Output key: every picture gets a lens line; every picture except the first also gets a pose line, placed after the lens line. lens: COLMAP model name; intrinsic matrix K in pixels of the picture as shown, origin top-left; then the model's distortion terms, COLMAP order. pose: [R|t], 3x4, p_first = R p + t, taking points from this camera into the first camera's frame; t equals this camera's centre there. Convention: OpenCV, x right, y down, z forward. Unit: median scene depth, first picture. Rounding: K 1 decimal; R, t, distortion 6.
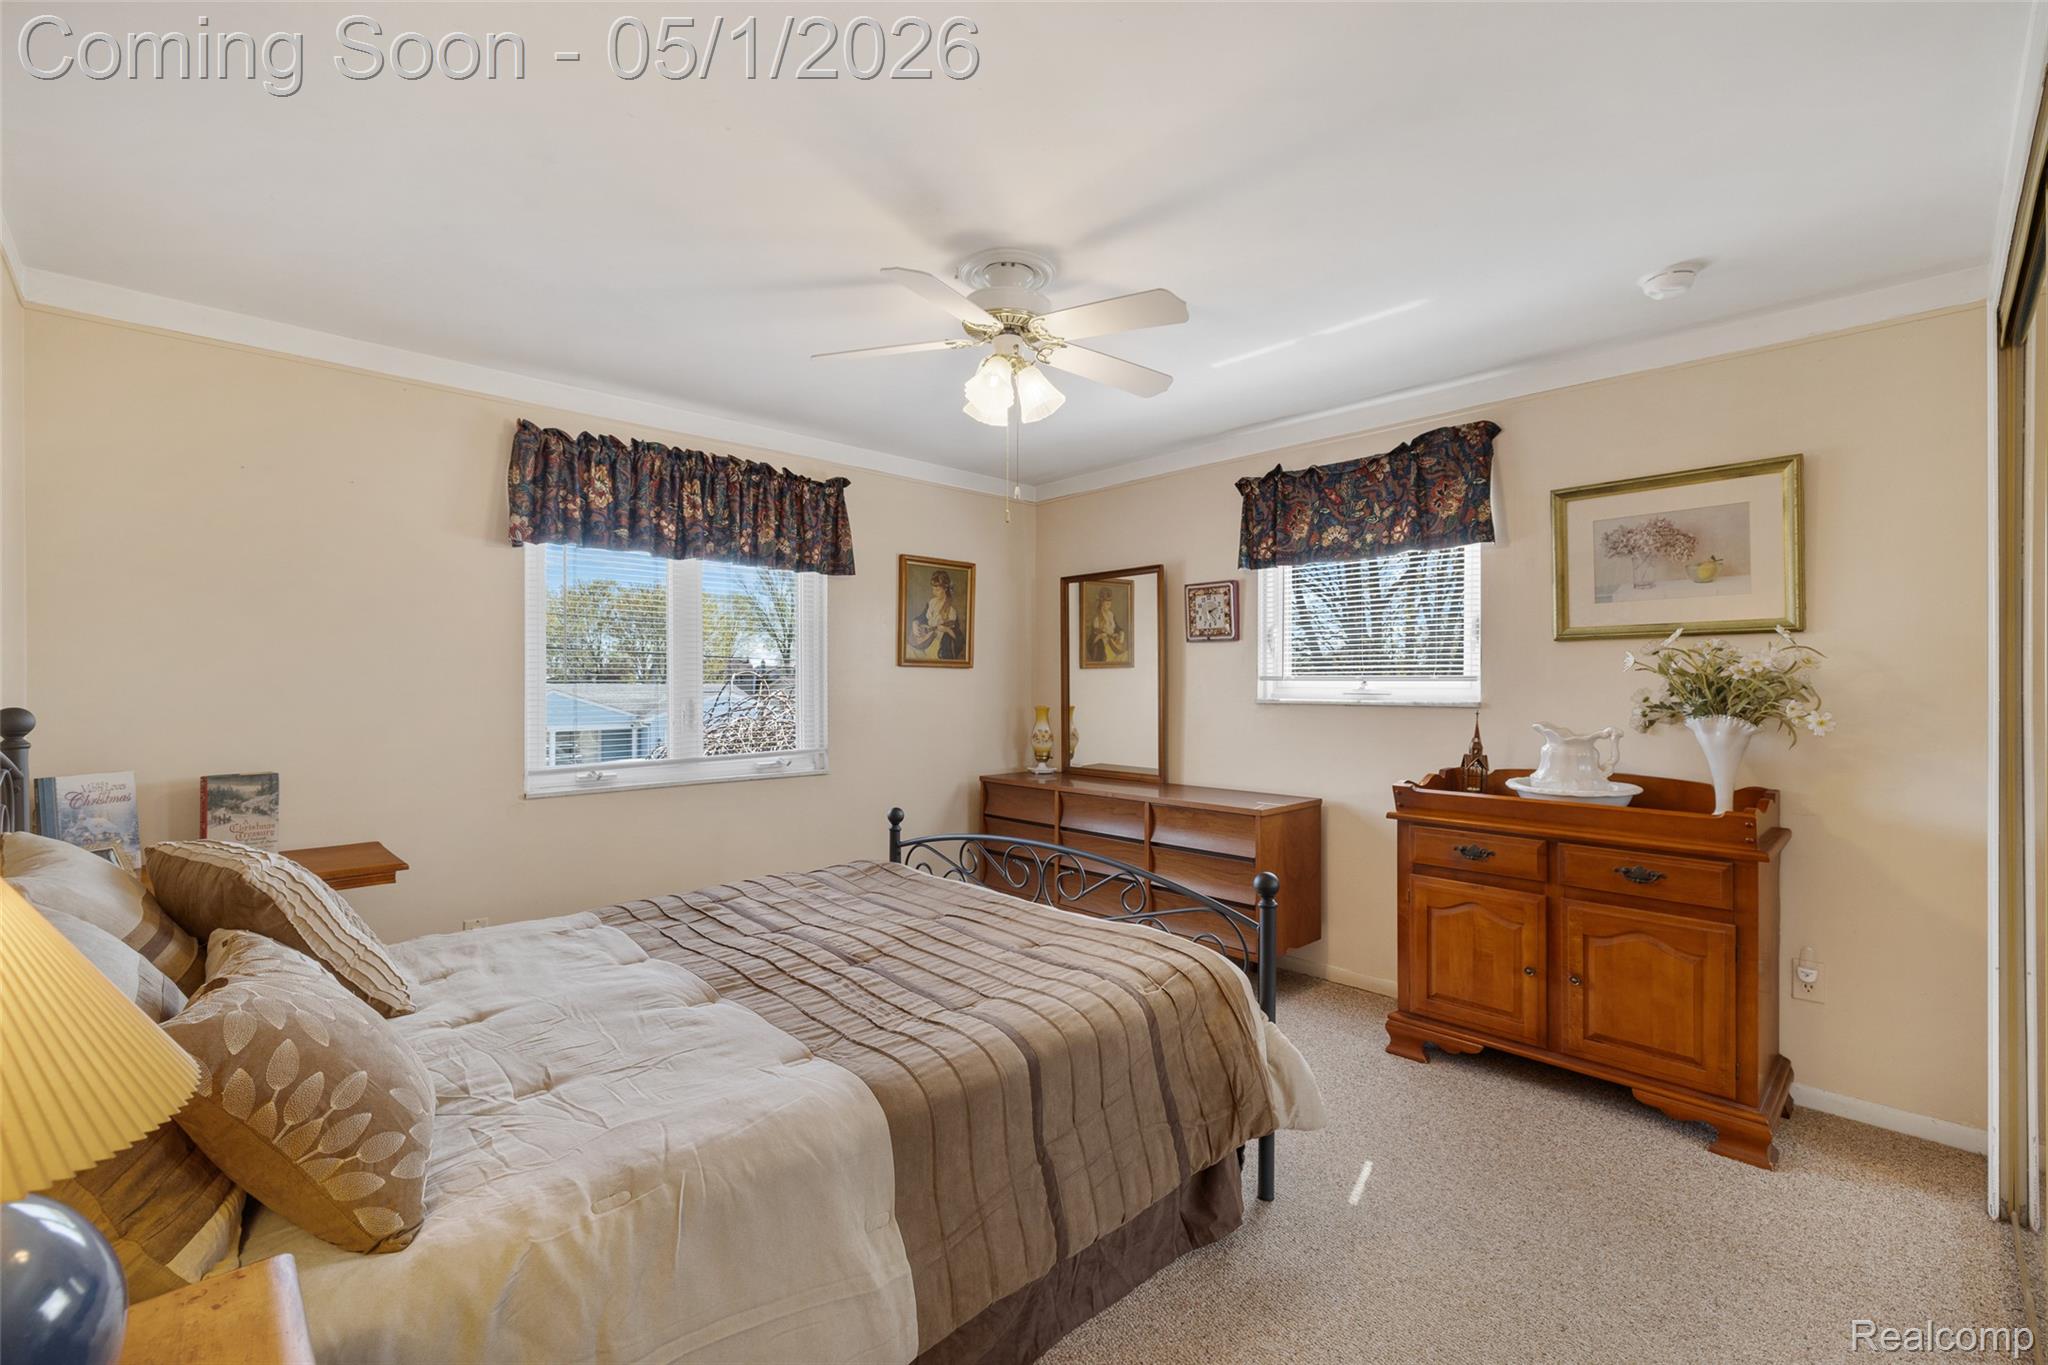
lens RADIAL K [[888.8, 0, 1024.5], [0, 888.8, 682.9], [0, 0, 1]] dist [0.003215, 0.000210]
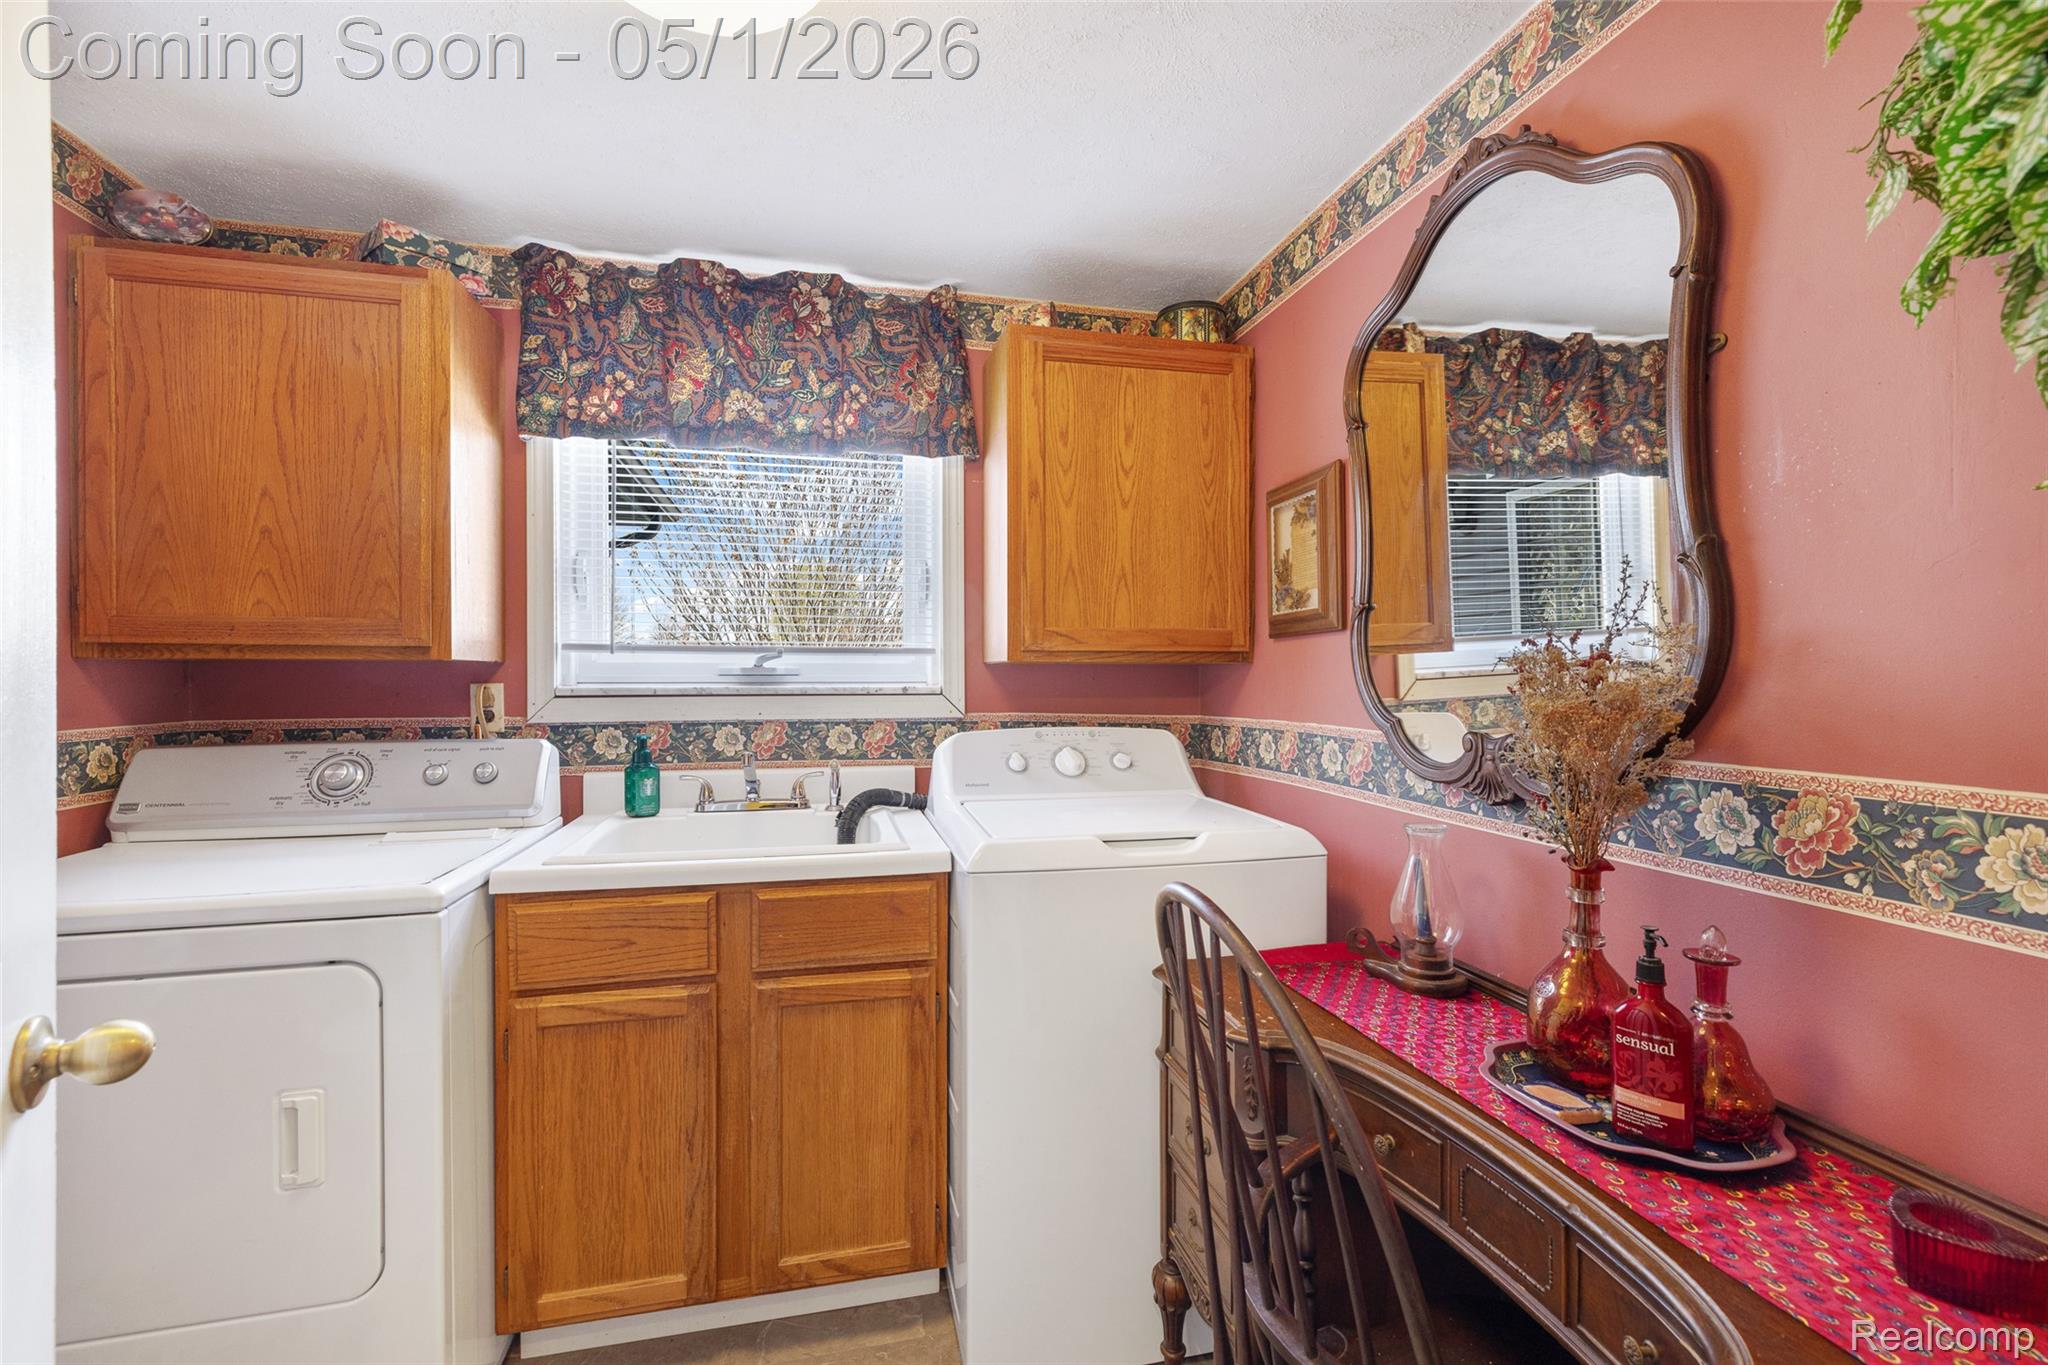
lens RADIAL K [[888.8, 0, 1023.1], [0, 888.8, 673.2], [0, 0, 1]] dist [0.003215, 0.000210]
pose [[0.519823, -0.000412, 0.854274, -0.062970], [0.006140, 0.999976, -0.003254, 0.014615], [-0.854252, 0.006937, 0.519812, 0.545287]]
